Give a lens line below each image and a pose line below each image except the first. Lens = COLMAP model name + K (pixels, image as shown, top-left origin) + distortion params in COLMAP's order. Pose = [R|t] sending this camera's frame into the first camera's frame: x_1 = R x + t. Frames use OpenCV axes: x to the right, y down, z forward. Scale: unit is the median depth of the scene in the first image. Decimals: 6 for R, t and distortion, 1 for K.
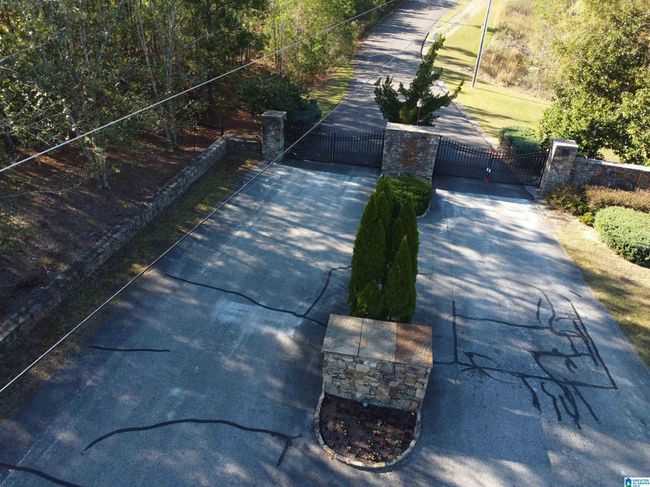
lens RADIAL K [[490.0, 0, 325.0], [0, 490.0, 243.5], [0, 0, 1]] dist [0.000661, -0.006249]
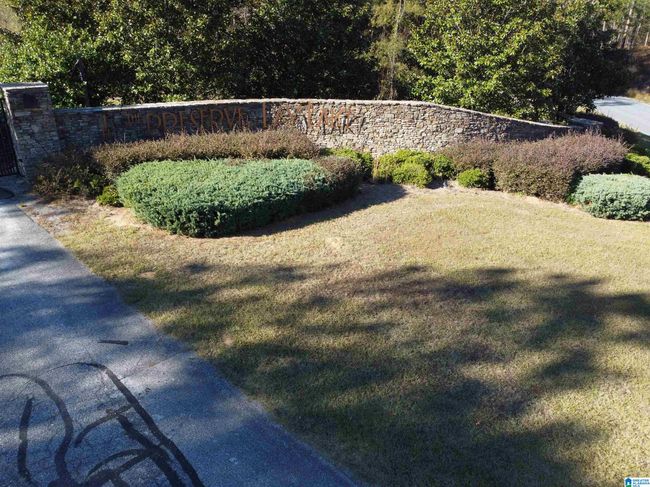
lens RADIAL K [[490.0, 0, 325.0], [0, 490.0, 243.5], [0, 0, 1]] dist [0.000661, -0.006249]
pose [[0.652452, -0.345425, 0.674528, 0.329667], [0.384233, 0.917973, 0.098435, 0.045270], [-0.653201, 0.194952, 0.731657, 0.479724]]
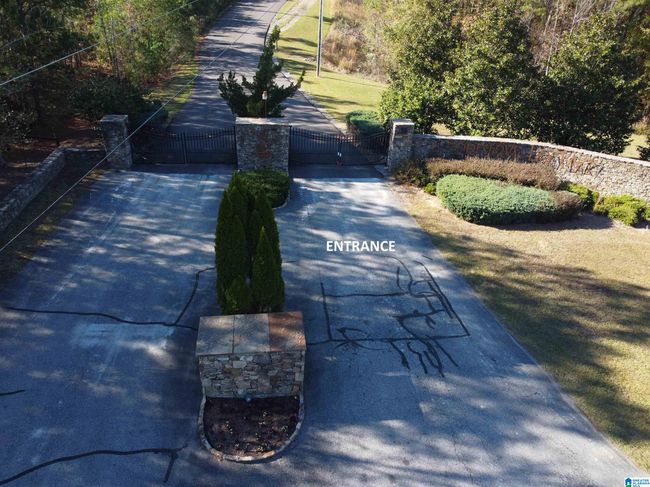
lens RADIAL K [[490.0, 0, 325.0], [0, 490.0, 243.5], [0, 0, 1]] dist [0.000661, -0.006249]
pose [[0.957602, -0.148821, 0.246679, 0.021379], [0.146026, 0.988835, 0.029692, 0.004426], [-0.248344, 0.007588, 0.968642, -0.007928]]
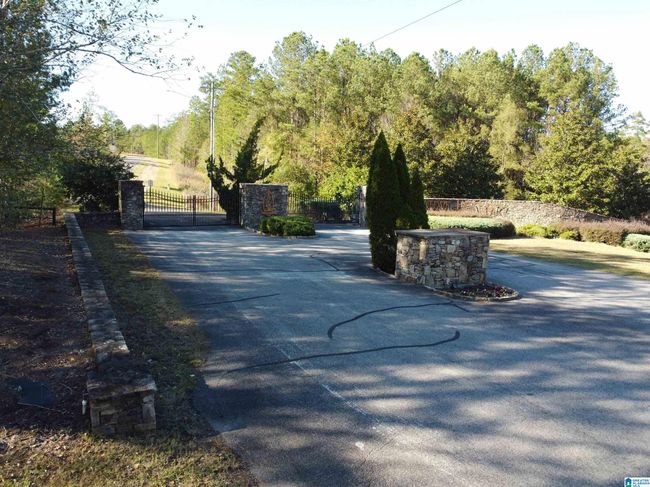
lens RADIAL K [[490.0, 0, 325.0], [0, 490.0, 243.5], [0, 0, 1]] dist [0.000661, -0.006249]
pose [[0.754514, -0.106465, 0.647591, -0.587016], [0.337377, 0.909308, -0.243589, 0.271434], [-0.562925, 0.402274, 0.722005, 0.190621]]
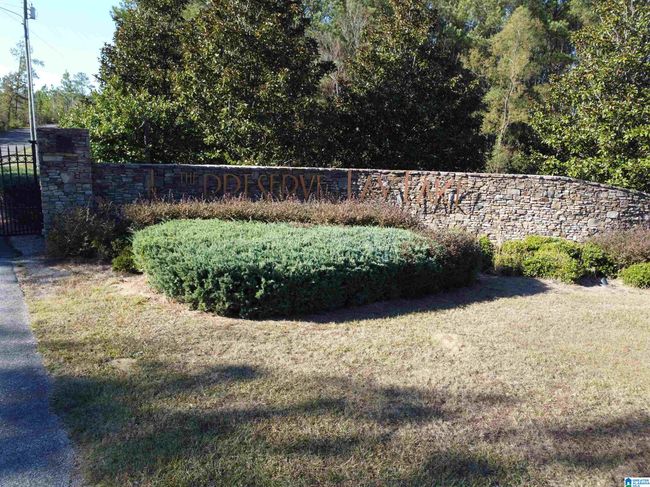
lens RADIAL K [[490.0, 0, 325.0], [0, 490.0, 243.5], [0, 0, 1]] dist [0.000661, -0.006249]
pose [[0.780220, -0.132618, 0.611285, 0.462352], [0.320136, 0.924235, -0.208095, 0.087106], [-0.537374, 0.358054, 0.763562, 0.658501]]
